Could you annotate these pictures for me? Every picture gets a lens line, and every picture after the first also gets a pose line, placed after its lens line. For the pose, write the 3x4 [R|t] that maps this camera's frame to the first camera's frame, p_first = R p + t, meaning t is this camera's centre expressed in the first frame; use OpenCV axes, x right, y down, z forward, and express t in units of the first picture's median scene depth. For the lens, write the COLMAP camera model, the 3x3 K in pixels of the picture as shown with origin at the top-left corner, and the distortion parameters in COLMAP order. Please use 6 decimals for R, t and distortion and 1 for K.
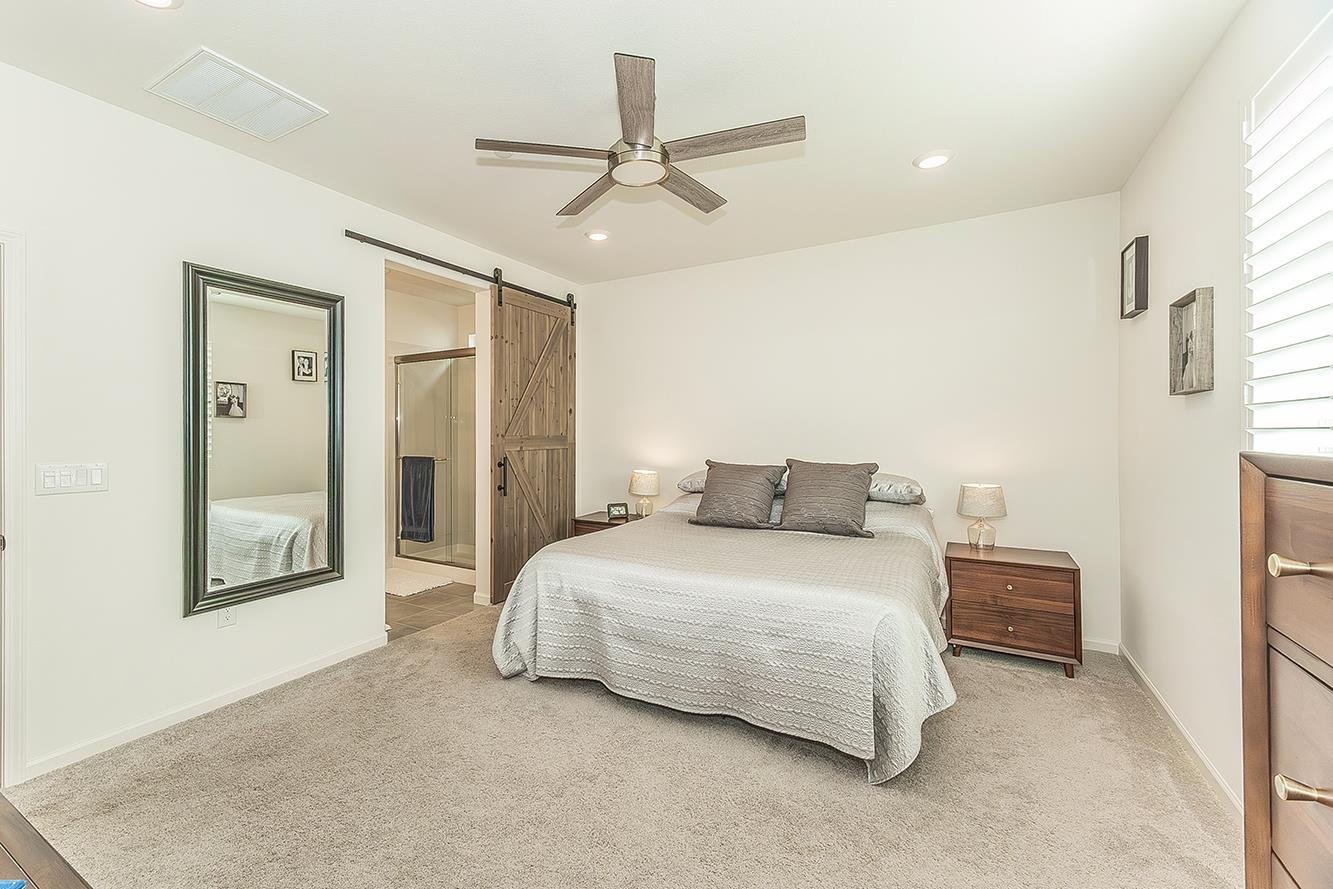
lens RADIAL K [[563.1, 0, 663.3], [0, 563.1, 441.0], [0, 0, 1]] dist [0.002944, -0.000114]
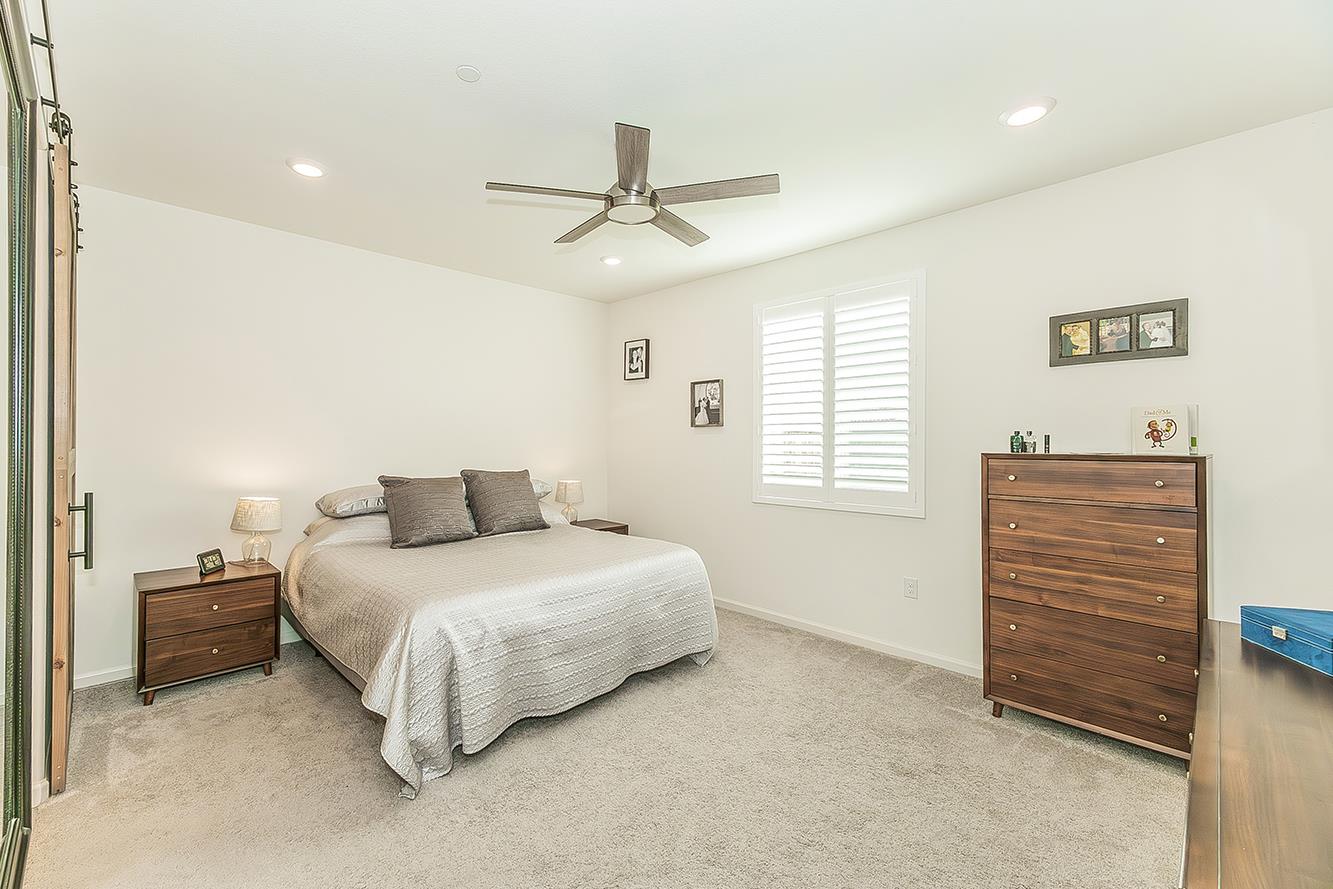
lens RADIAL K [[563.1, 0, 663.3], [0, 563.1, 441.0], [0, 0, 1]] dist [0.002944, -0.000114]
pose [[0.257221, 0.005659, 0.966336, -0.951636], [0.005580, 0.999957, -0.007341, -0.012555], [-0.966337, 0.007280, 0.257178, 0.557996]]
